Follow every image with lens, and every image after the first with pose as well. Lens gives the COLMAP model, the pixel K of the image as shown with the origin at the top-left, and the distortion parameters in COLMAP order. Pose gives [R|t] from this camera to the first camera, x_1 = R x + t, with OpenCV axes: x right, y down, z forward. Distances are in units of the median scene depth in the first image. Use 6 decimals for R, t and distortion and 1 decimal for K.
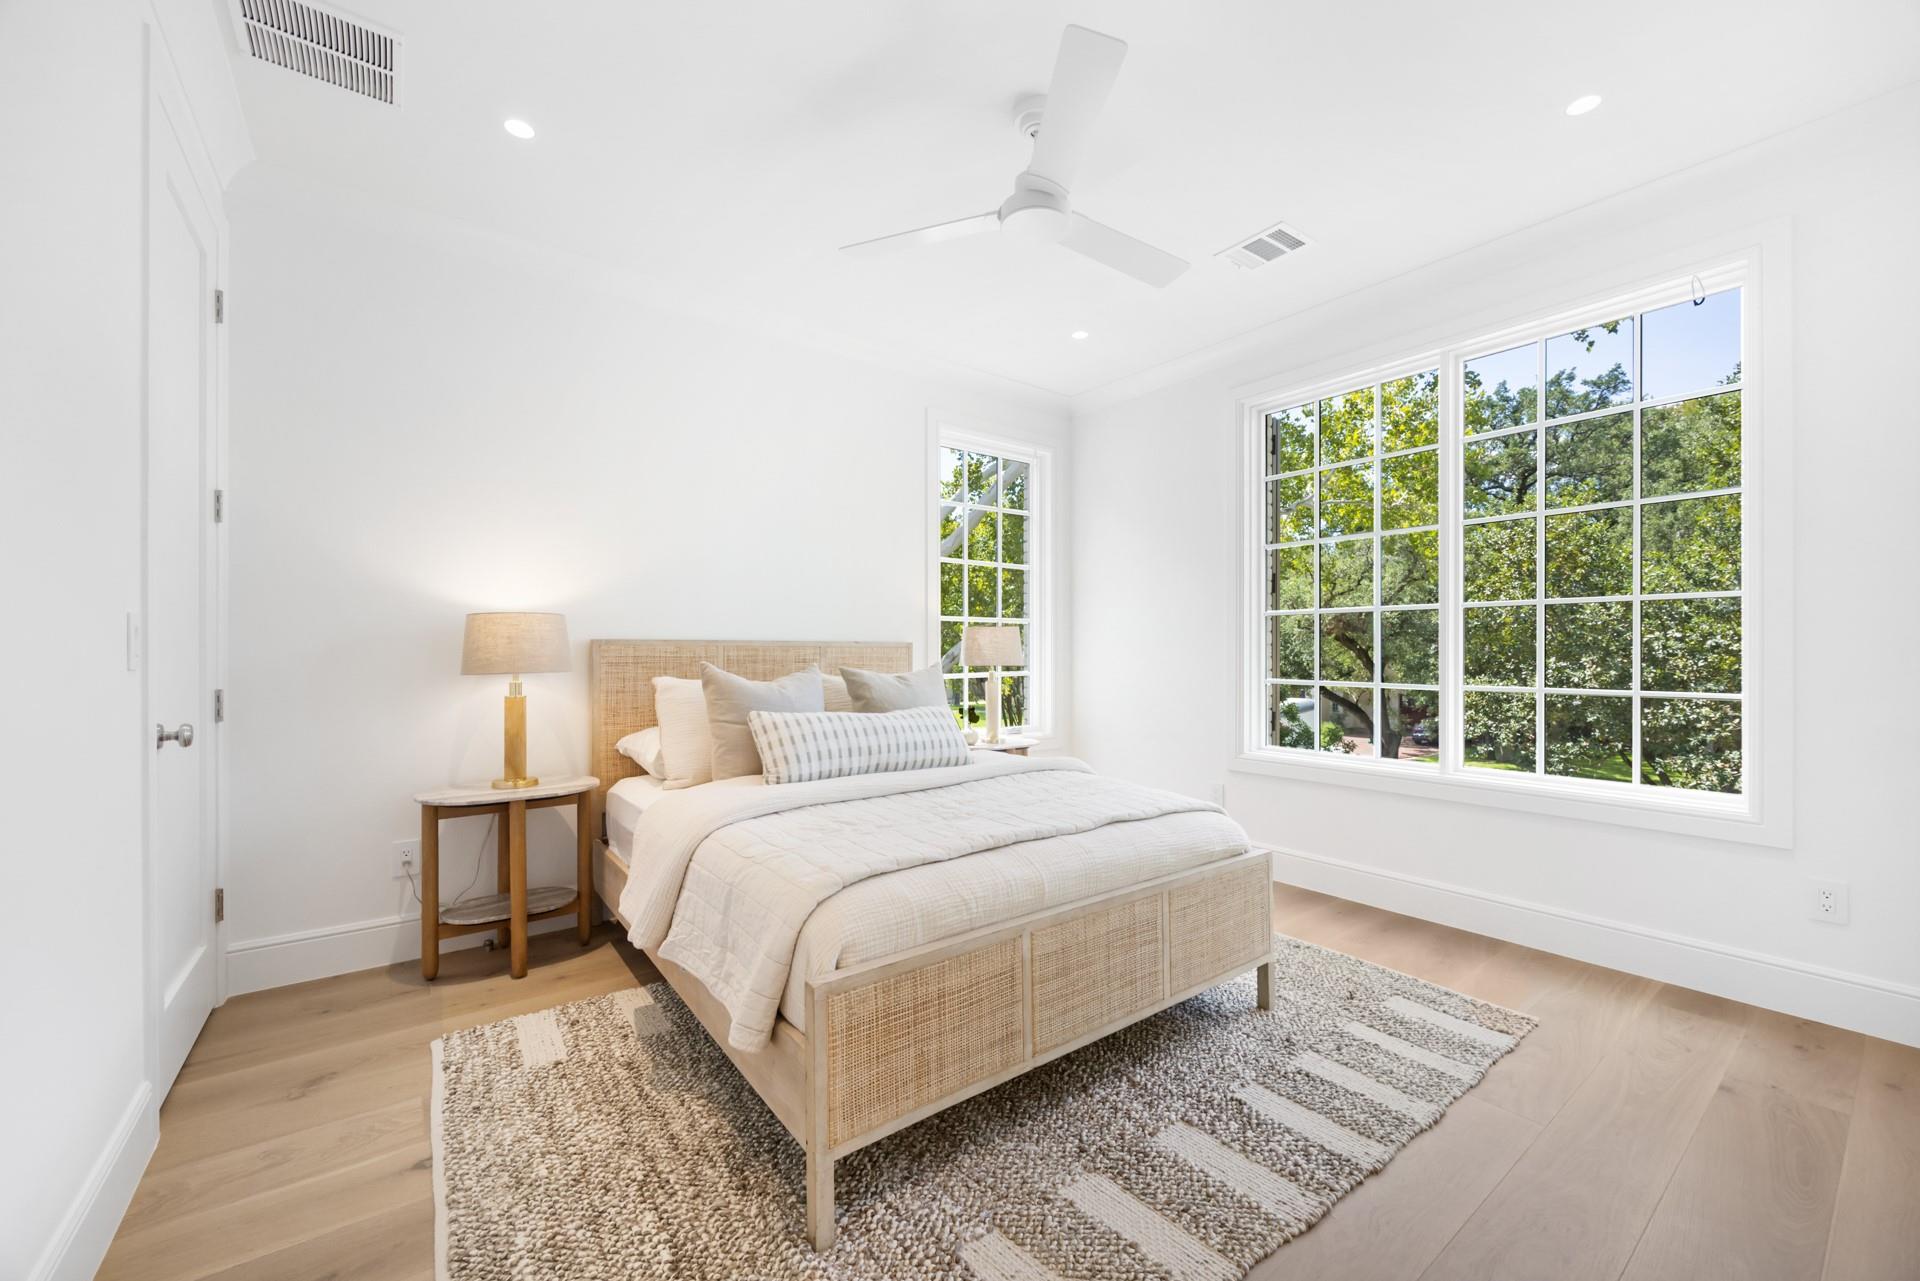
lens RADIAL K [[744.5, 0, 958.9], [0, 744.5, 646.2], [0, 0, 1]] dist [0.000609, 0.000038]
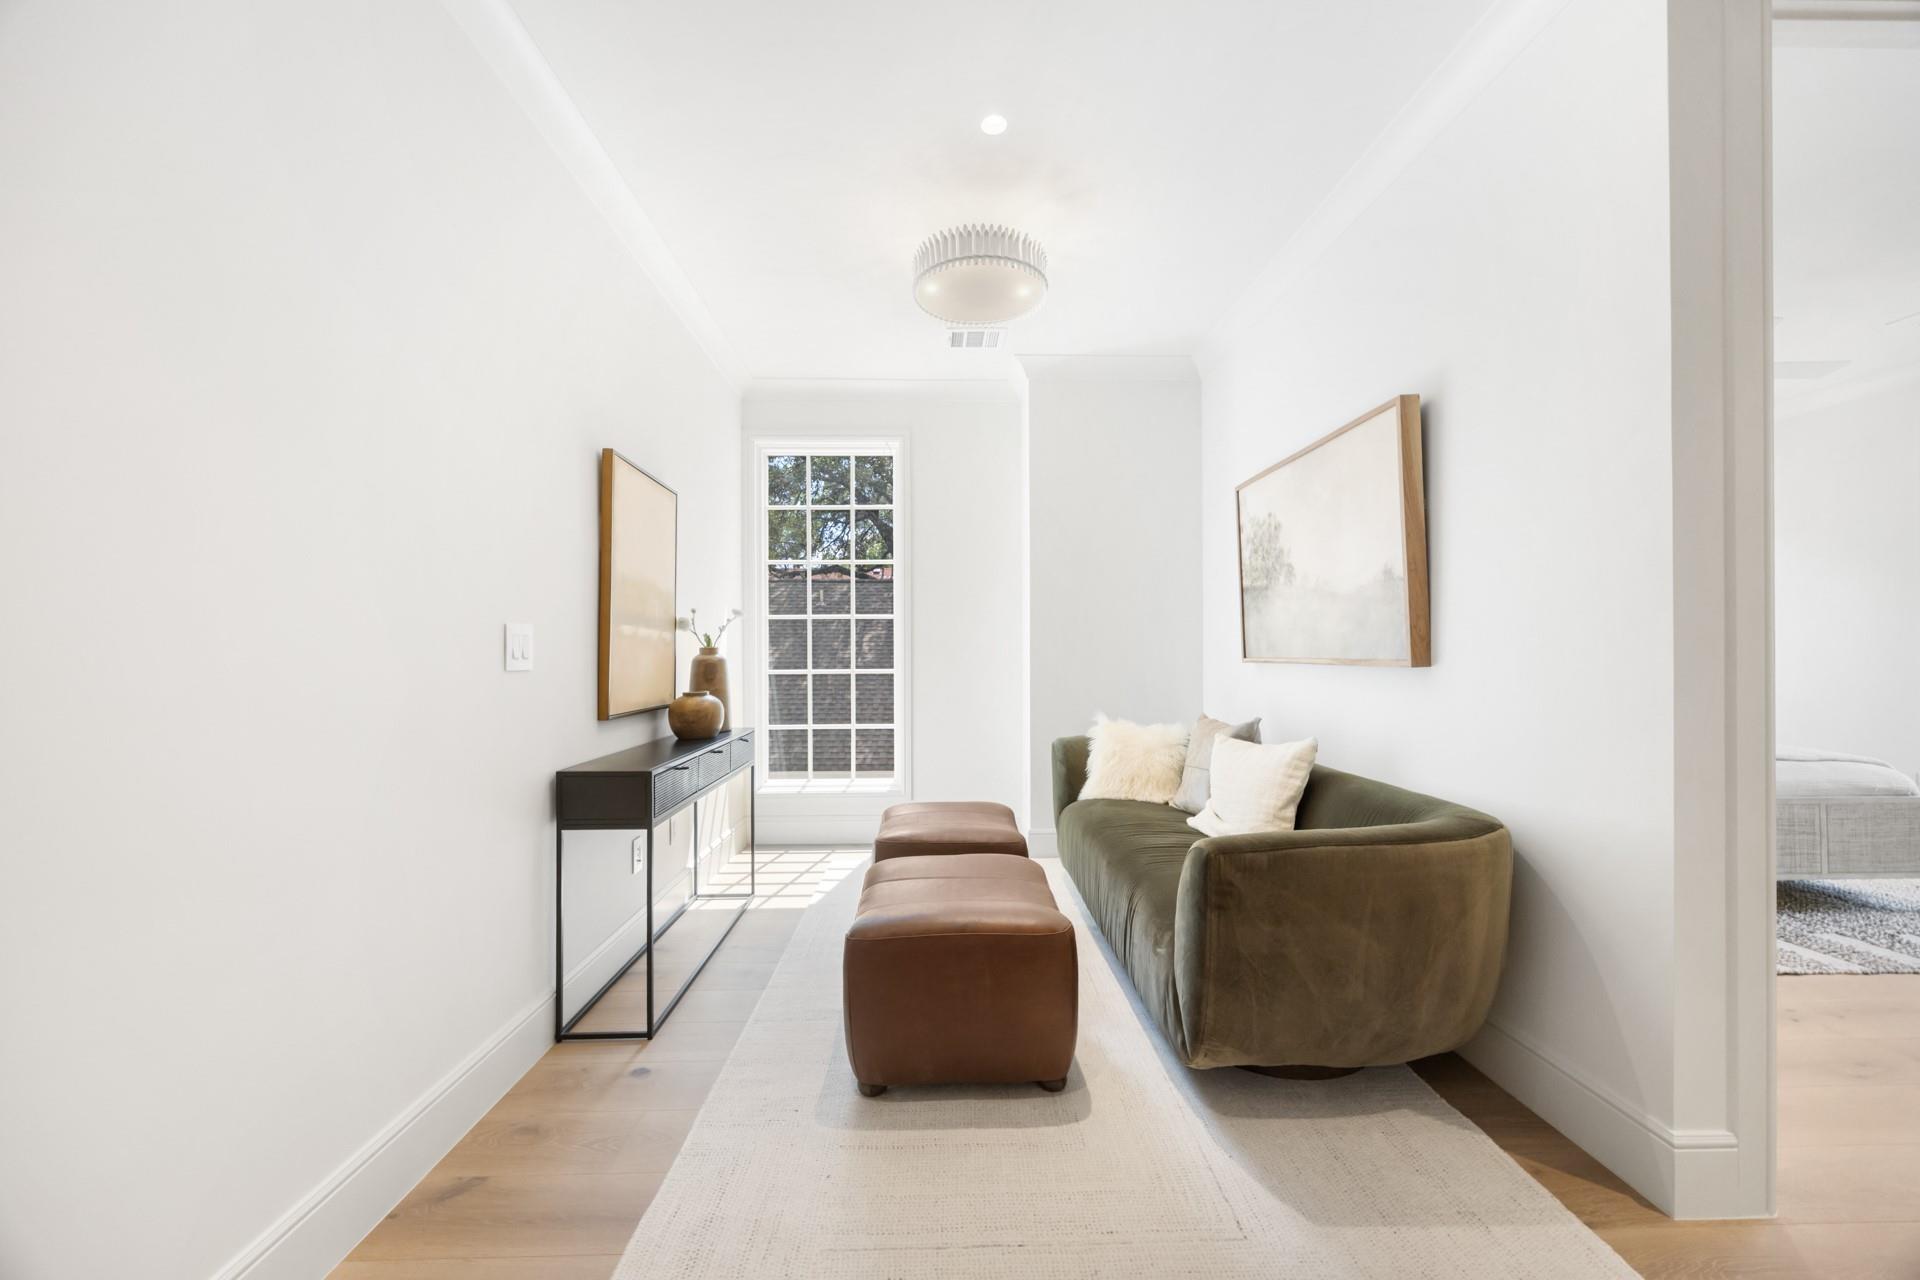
lens RADIAL K [[744.5, 0, 956.7], [0, 744.5, 643.0], [0, 0, 1]] dist [0.000609, 0.000038]
pose [[0.812057, -0.007898, -0.583524, -0.276256], [0.002931, 0.999951, -0.009455, 0.006212], [0.583570, 0.005968, 0.812041, -1.306170]]
